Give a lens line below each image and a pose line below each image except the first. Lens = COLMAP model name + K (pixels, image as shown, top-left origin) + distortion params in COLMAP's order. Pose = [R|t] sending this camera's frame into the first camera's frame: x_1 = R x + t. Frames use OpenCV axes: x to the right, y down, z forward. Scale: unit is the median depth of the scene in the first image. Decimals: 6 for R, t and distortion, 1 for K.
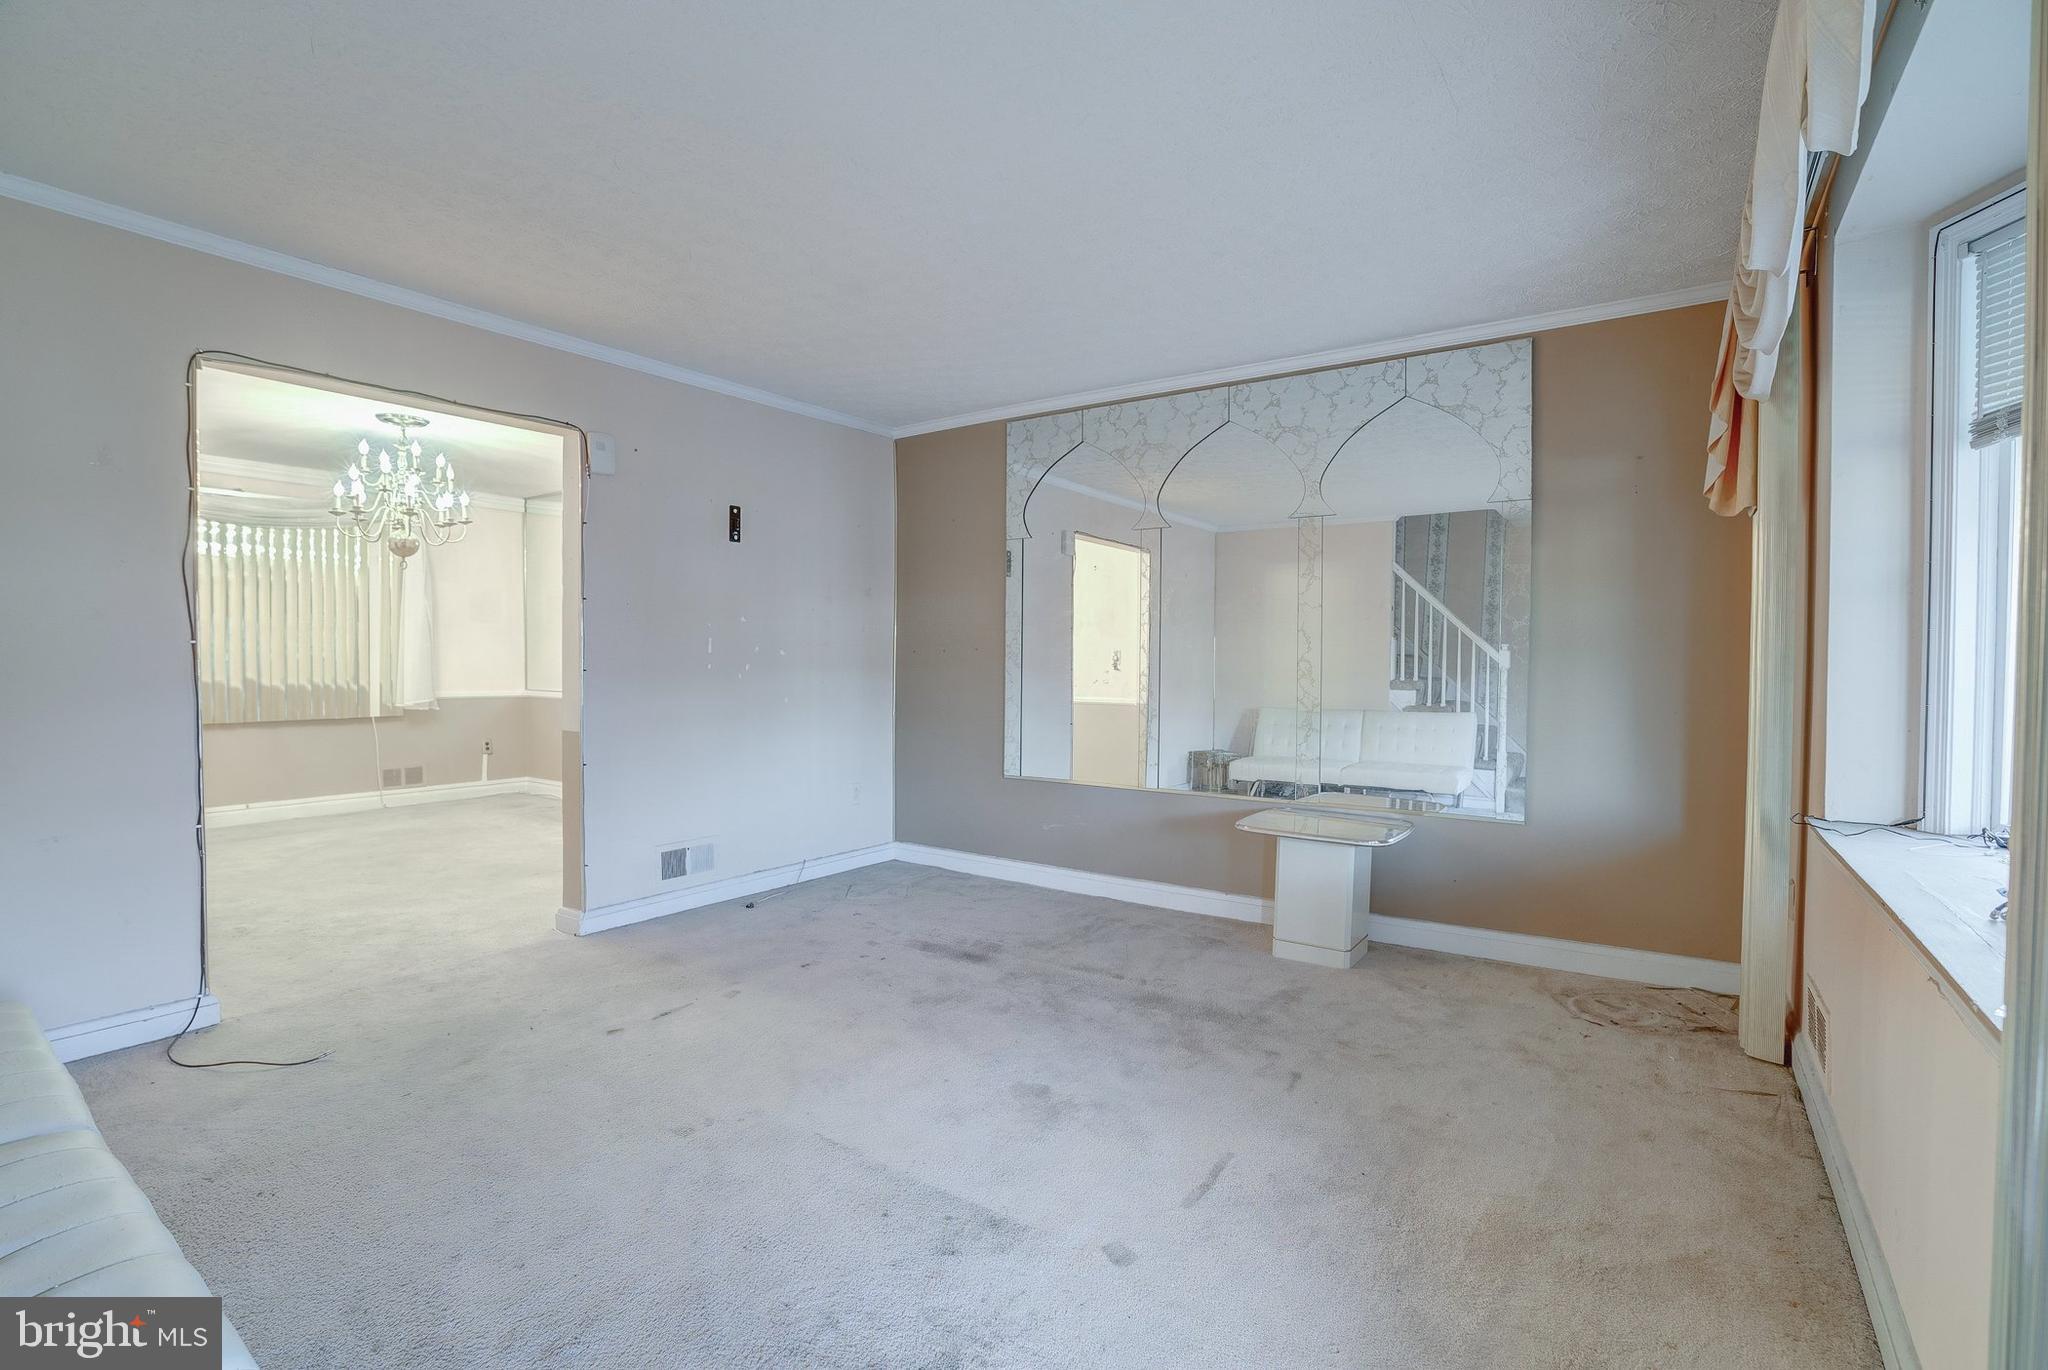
lens RADIAL K [[949.7, 0, 1018.3], [0, 949.7, 669.7], [0, 0, 1]] dist [-0.054506, 0.020472]
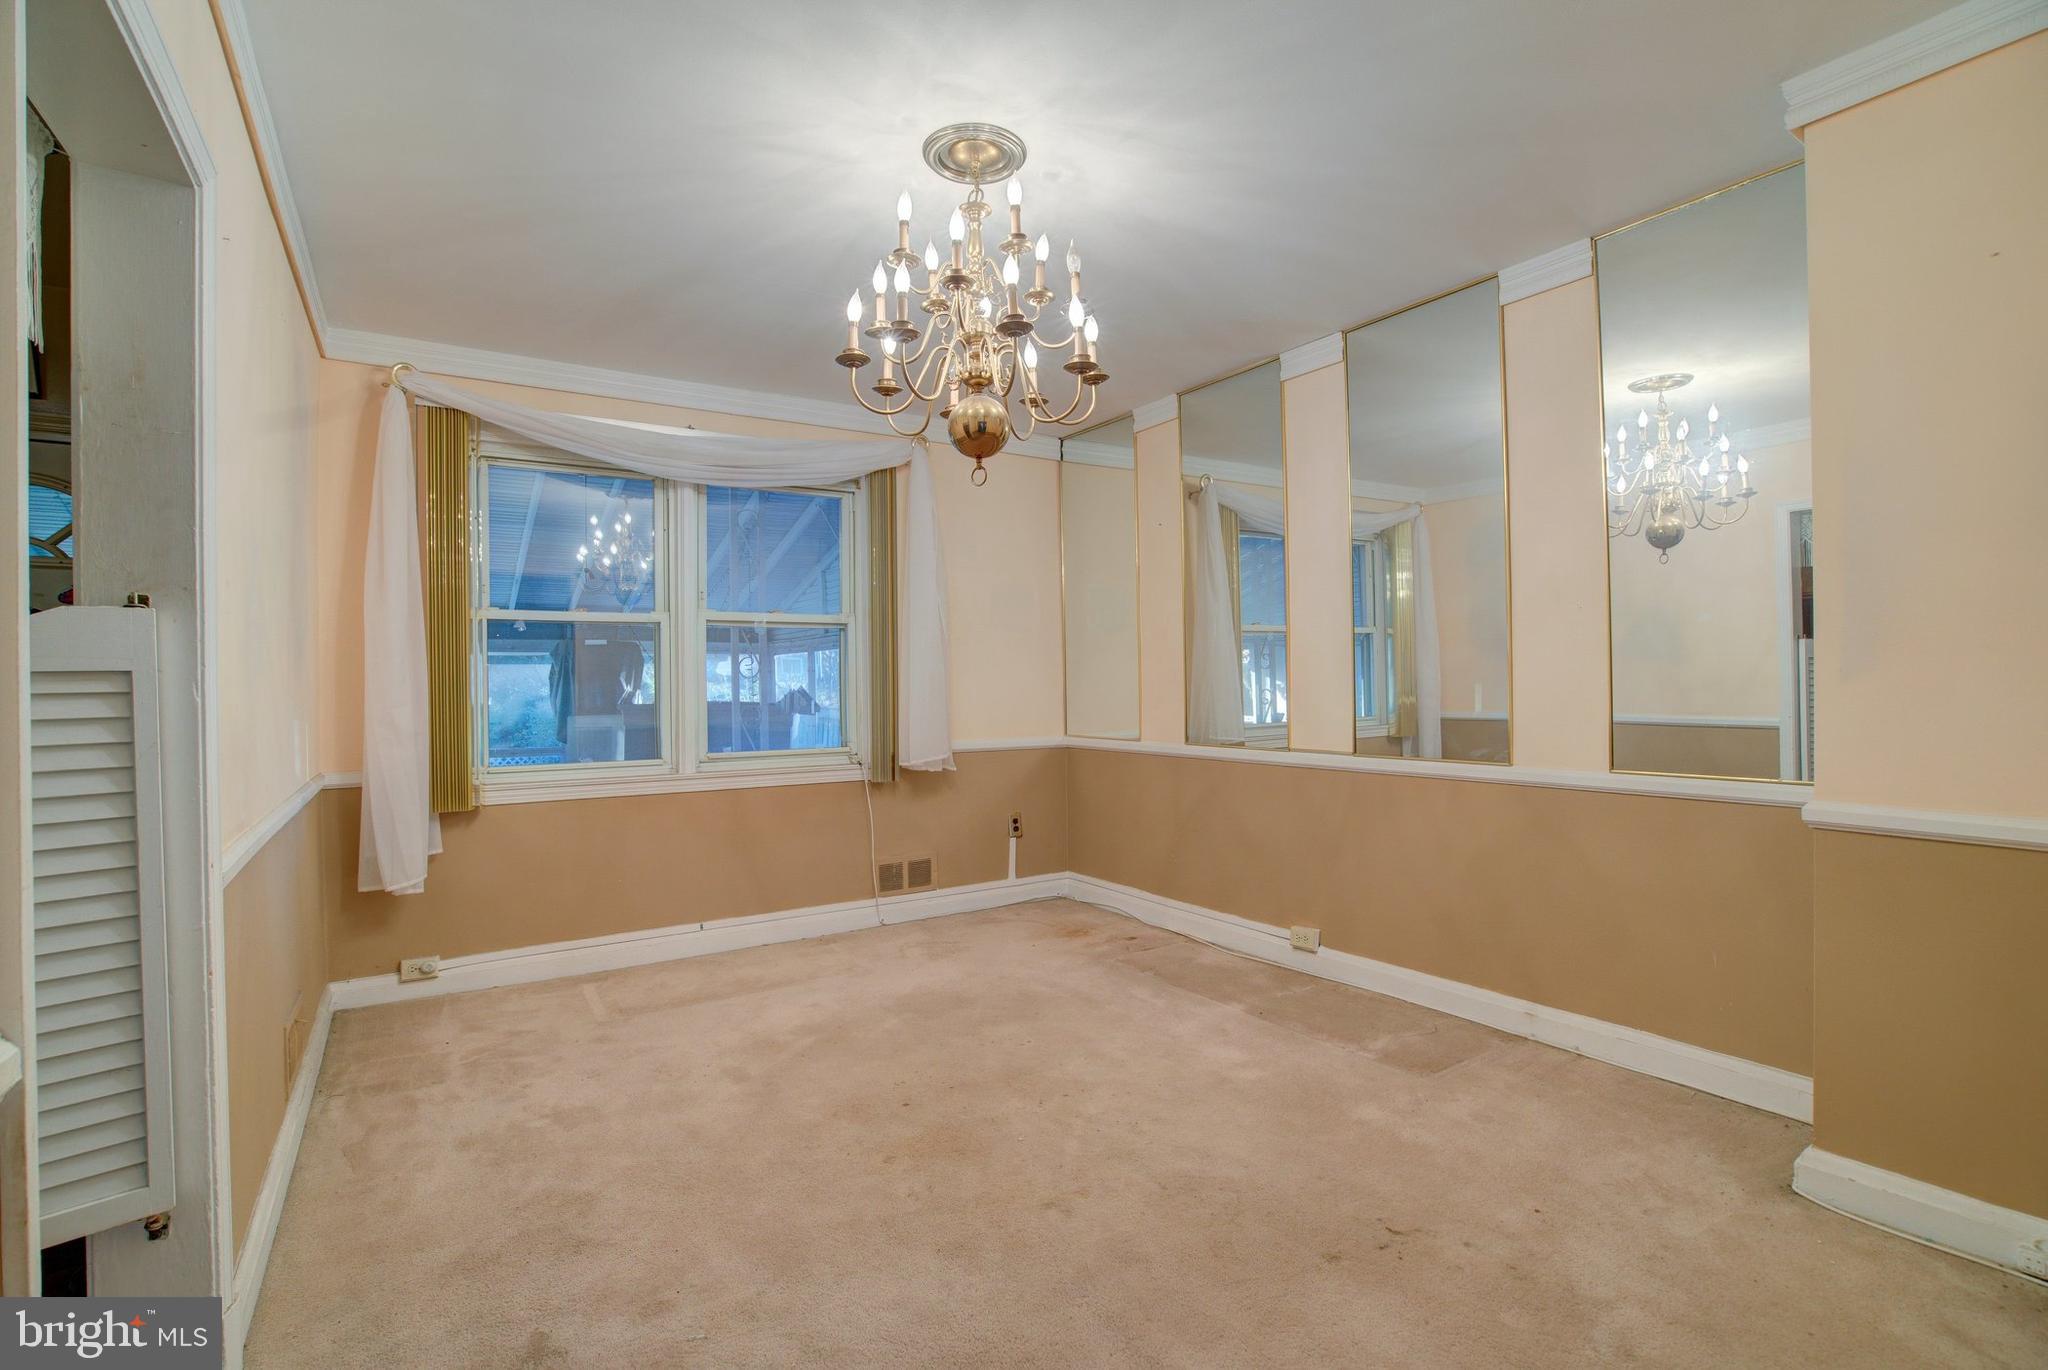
lens RADIAL K [[949.7, 0, 1018.3], [0, 949.7, 669.7], [0, 0, 1]] dist [-0.054506, 0.020472]
pose [[0.926310, -0.026982, -0.375795, -0.340960], [0.016957, 0.999407, -0.029959, -0.005531], [0.376380, 0.021379, 0.926219, 0.423377]]
